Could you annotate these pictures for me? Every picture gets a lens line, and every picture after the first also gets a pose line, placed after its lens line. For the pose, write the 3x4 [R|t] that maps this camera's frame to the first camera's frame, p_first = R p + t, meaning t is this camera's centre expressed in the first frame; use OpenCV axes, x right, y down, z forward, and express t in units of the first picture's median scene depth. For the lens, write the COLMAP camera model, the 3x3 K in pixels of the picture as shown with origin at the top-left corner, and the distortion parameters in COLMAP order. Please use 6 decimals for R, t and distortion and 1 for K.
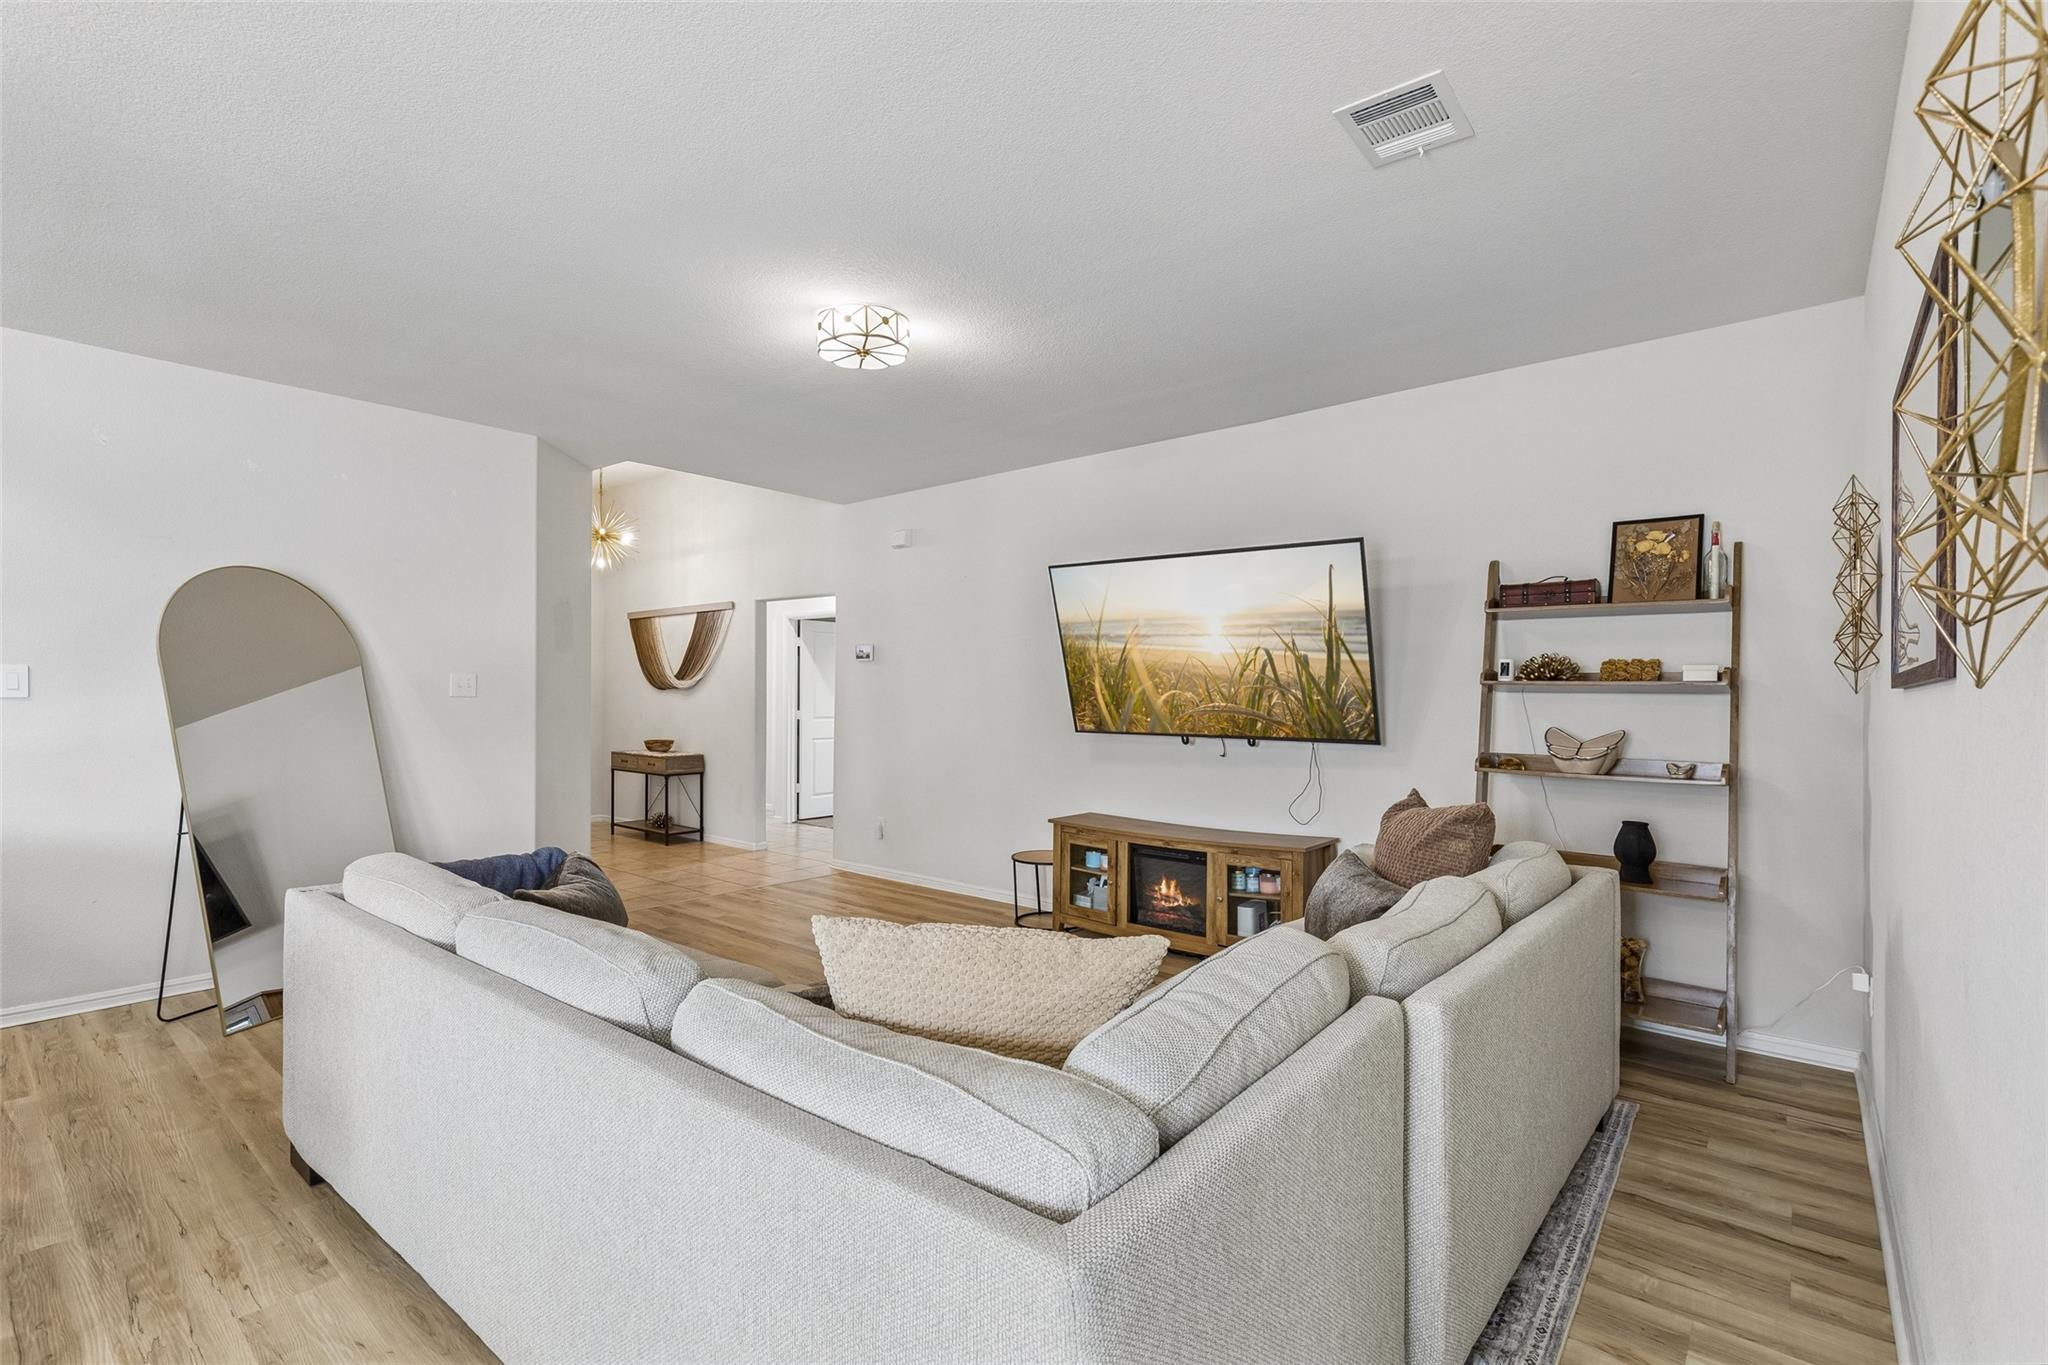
lens RADIAL K [[920.9, 0, 1028.2], [0, 920.9, 691.2], [0, 0, 1]] dist [0.007274, -0.001405]
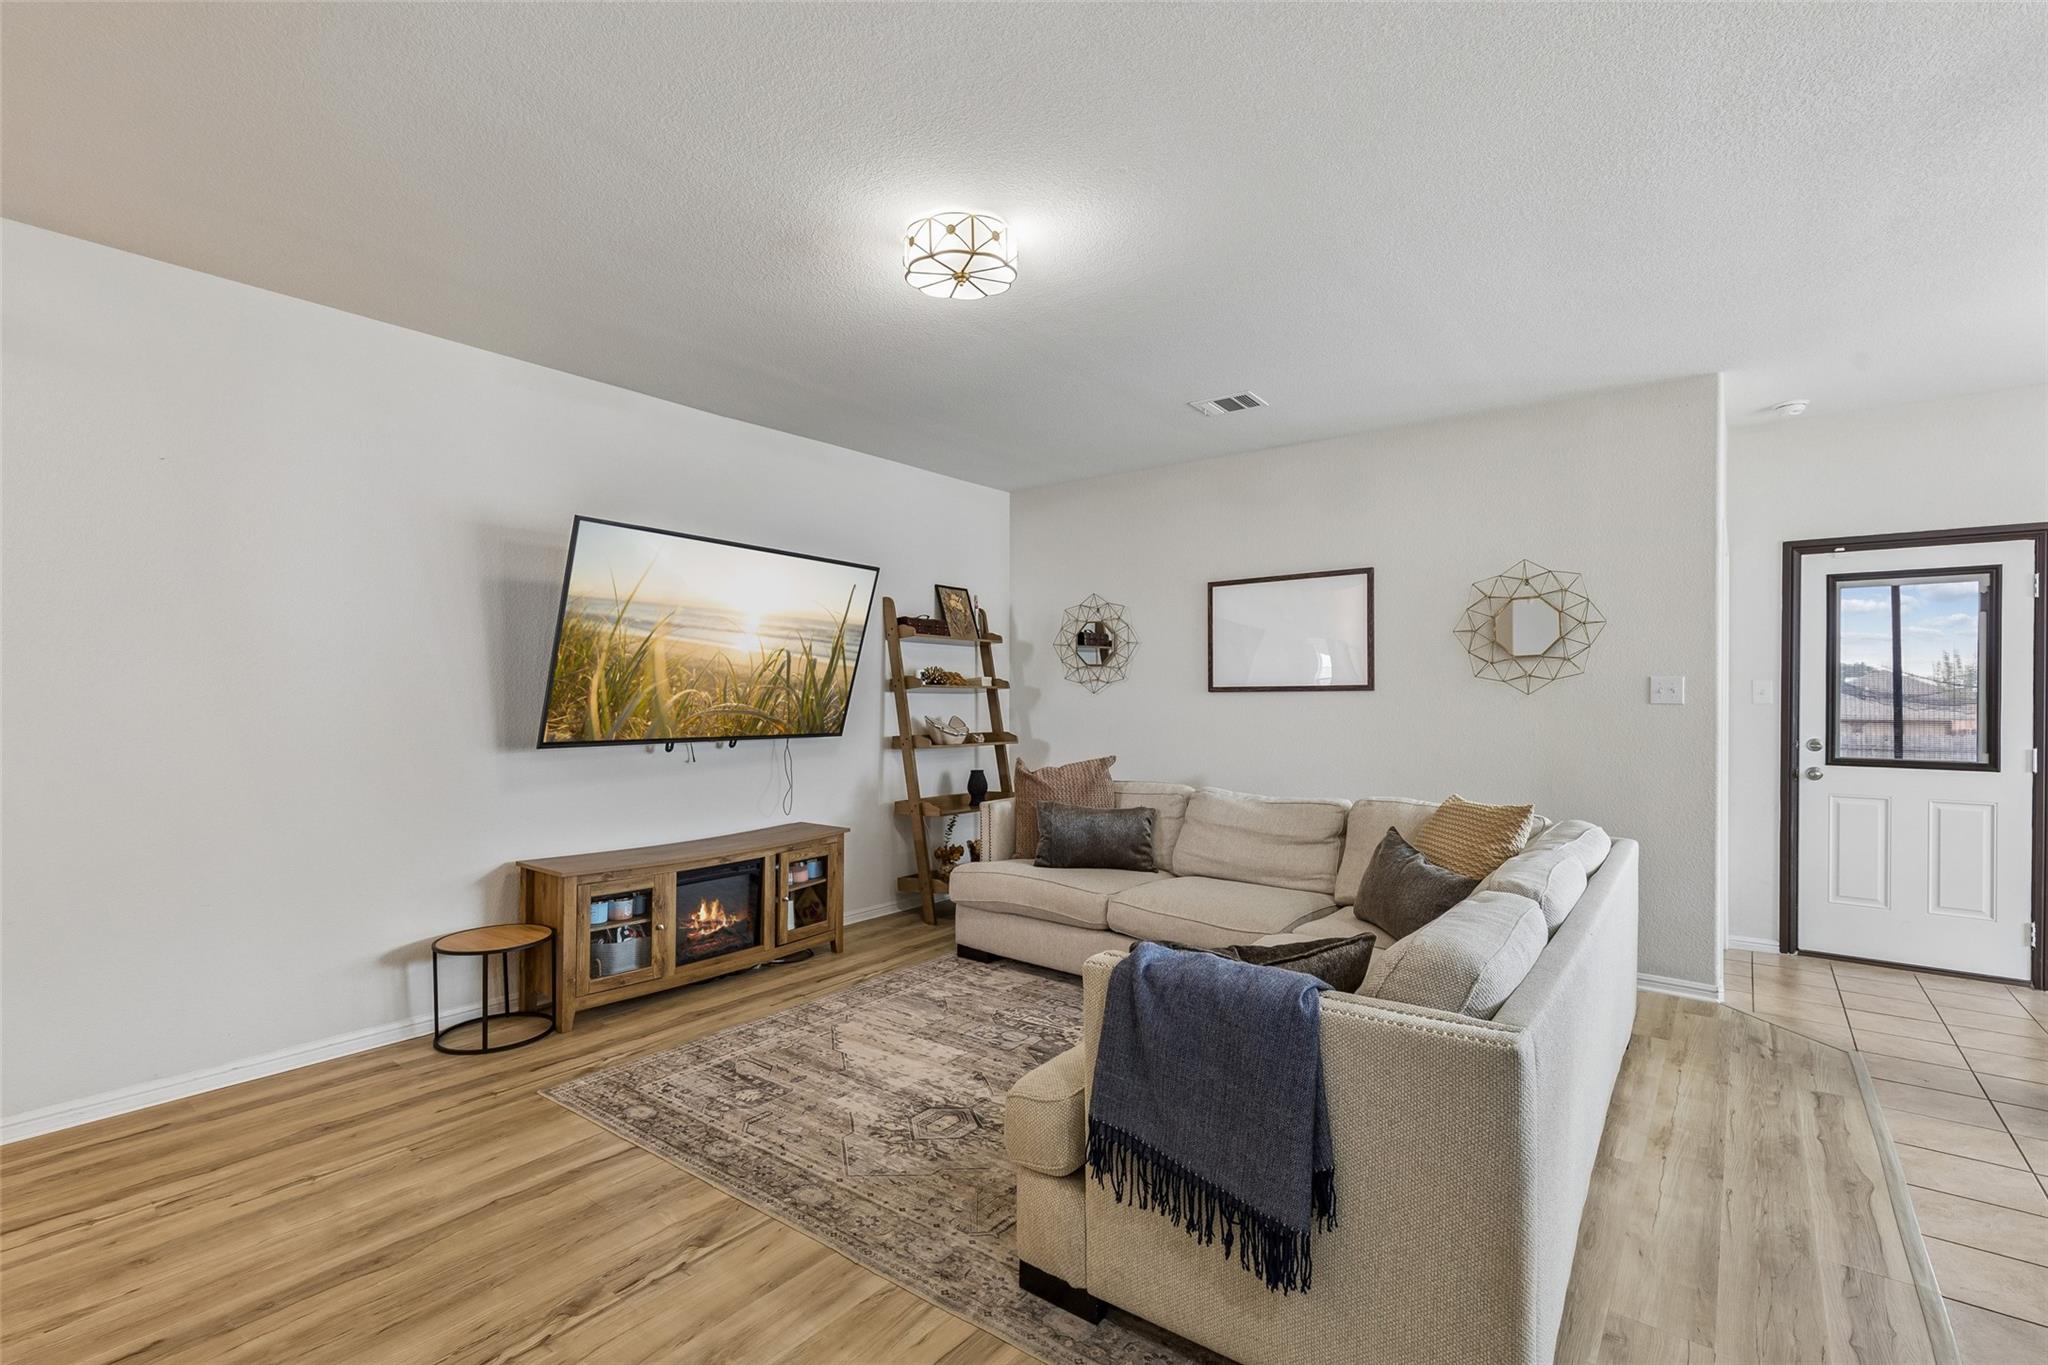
lens RADIAL K [[920.9, 0, 1011.1], [0, 920.9, 694.8], [0, 0, 1]] dist [0.007274, -0.001405]
pose [[-0.023441, -0.002050, 0.999723, -0.769486], [-0.004944, 0.999986, 0.001934, 0.000661], [-0.999713, -0.004898, -0.023451, 0.751760]]
